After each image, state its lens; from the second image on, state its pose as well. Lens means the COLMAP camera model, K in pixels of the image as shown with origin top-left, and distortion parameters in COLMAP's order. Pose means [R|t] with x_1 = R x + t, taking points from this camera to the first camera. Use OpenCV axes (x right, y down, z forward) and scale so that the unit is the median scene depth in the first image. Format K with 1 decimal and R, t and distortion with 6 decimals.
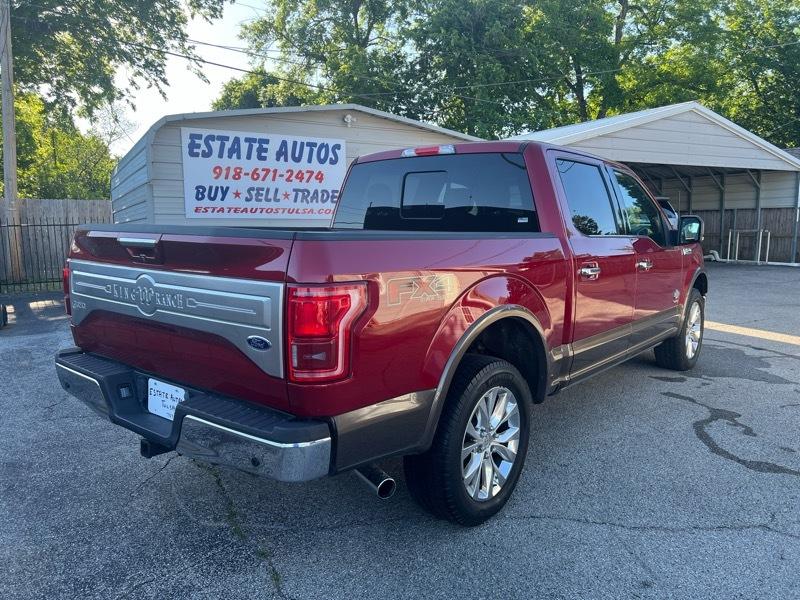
lens RADIAL K [[588.8, 0, 396.9], [0, 588.8, 300.6], [0, 0, 1]] dist [0.053745, -0.055235]
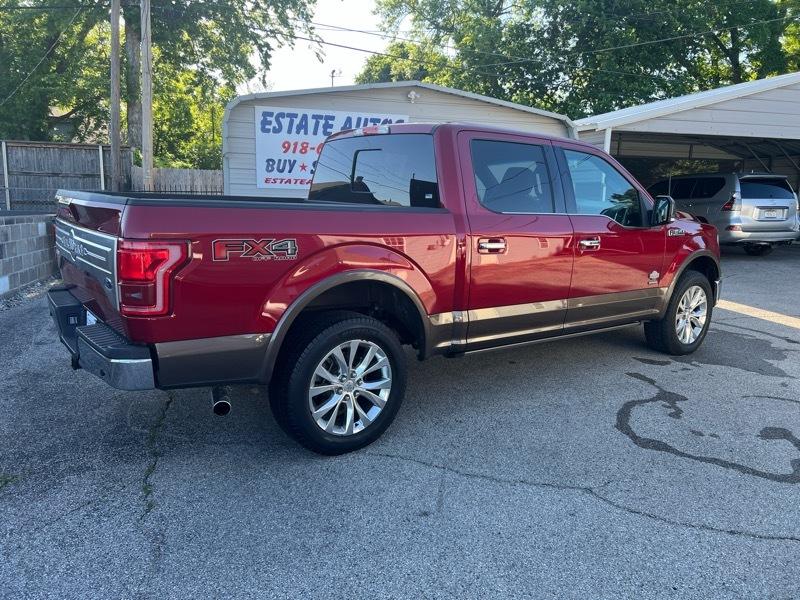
lens RADIAL K [[587.4, 0, 399.3], [0, 587.4, 294.8], [0, 0, 1]] dist [0.069588, -0.081324]
pose [[0.972023, 0.061752, -0.226625, 0.166897], [-0.053618, 0.997683, 0.041881, 0.001741], [0.228686, -0.028558, 0.973081, -0.032756]]
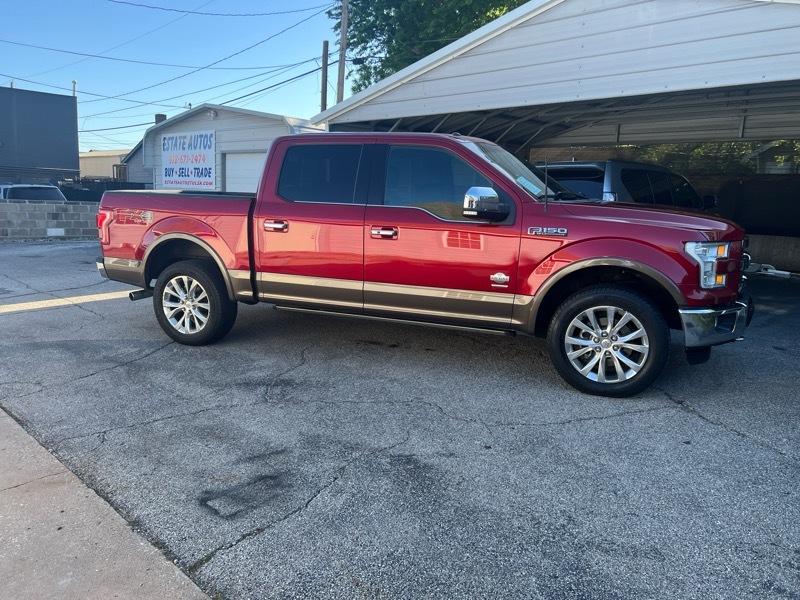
lens RADIAL K [[587.4, 0, 399.3], [0, 587.4, 294.8], [0, 0, 1]] dist [0.069588, -0.081324]
pose [[0.297142, 0.167911, -0.939953, 0.722502], [-0.135159, 0.981901, 0.132677, -0.046523], [0.945219, 0.087619, 0.314459, 0.345962]]
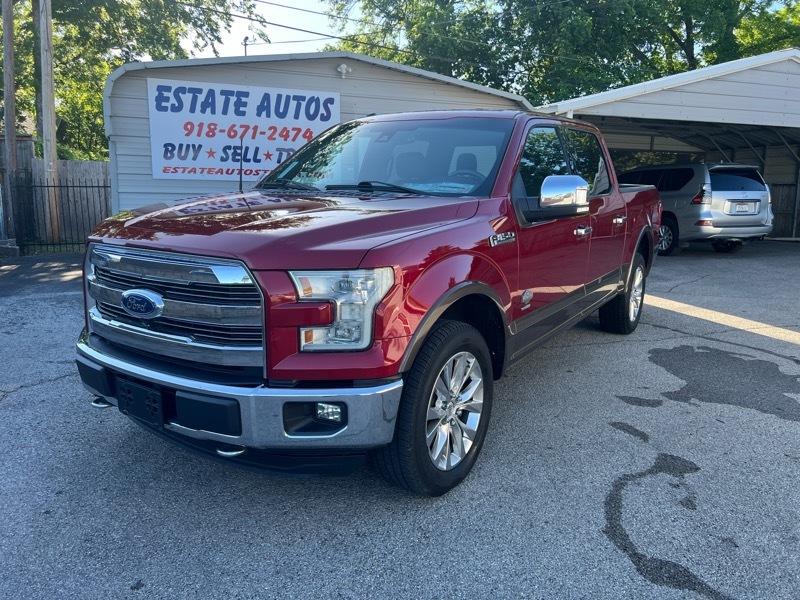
lens RADIAL K [[593.1, 0, 400.7], [0, 593.1, 292.1], [0, 0, 1]] dist [0.047860, -0.052155]
pose [[0.985991, 0.044992, -0.160613, 0.174166], [-0.039574, 0.998540, 0.036778, -0.012076], [0.162033, -0.029906, 0.986332, 0.137907]]
